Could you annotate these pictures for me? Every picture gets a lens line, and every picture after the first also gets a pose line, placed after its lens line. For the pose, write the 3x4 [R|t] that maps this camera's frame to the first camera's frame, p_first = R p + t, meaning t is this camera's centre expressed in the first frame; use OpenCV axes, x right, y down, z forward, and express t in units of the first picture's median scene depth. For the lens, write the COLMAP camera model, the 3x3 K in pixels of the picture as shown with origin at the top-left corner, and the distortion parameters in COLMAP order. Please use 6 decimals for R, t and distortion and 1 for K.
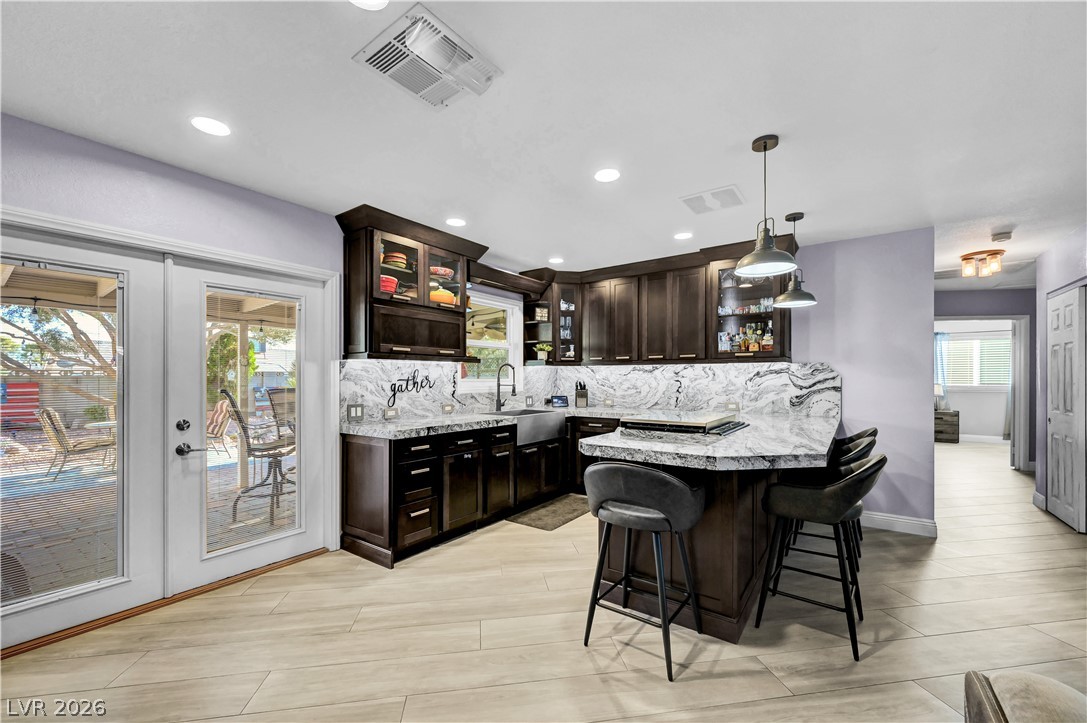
lens RADIAL K [[430.2, 0, 550.9], [0, 430.2, 373.4], [0, 0, 1]] dist [0.002435, 0.000001]
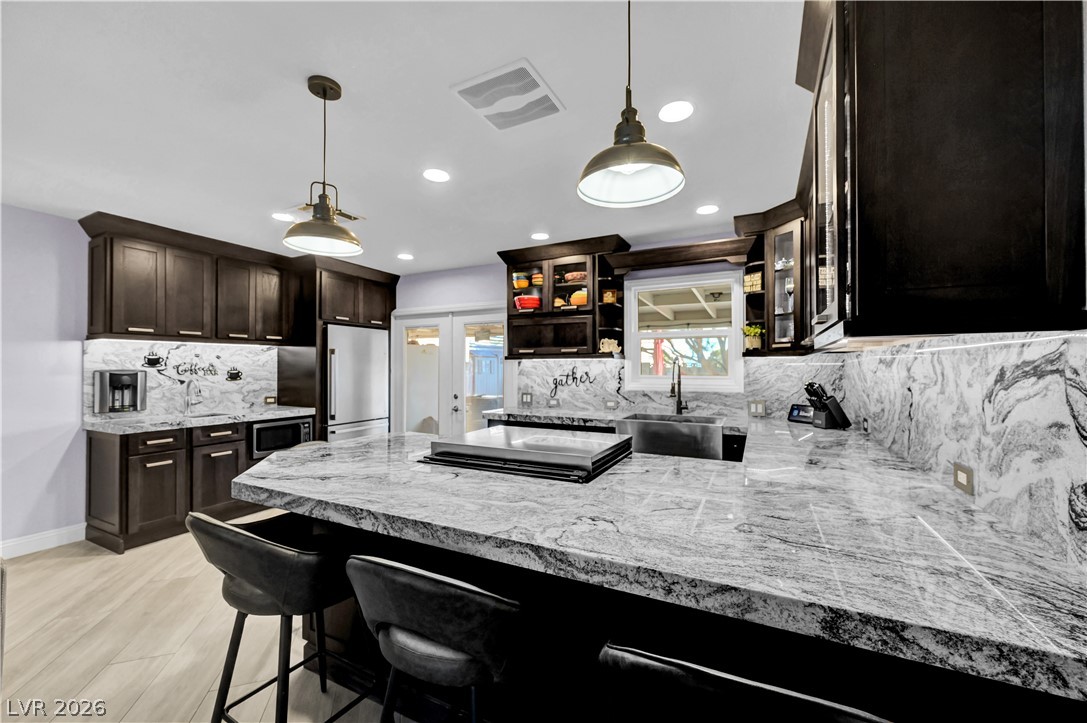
lens RADIAL K [[430.2, 0, 550.7], [0, 430.2, 363.4], [0, 0, 1]] dist [0.002435, 0.000001]
pose [[0.153755, -0.008562, -0.988072, 0.823175], [0.010578, 0.999919, -0.007018, -0.009765], [0.988052, -0.009373, 0.153833, 0.786651]]
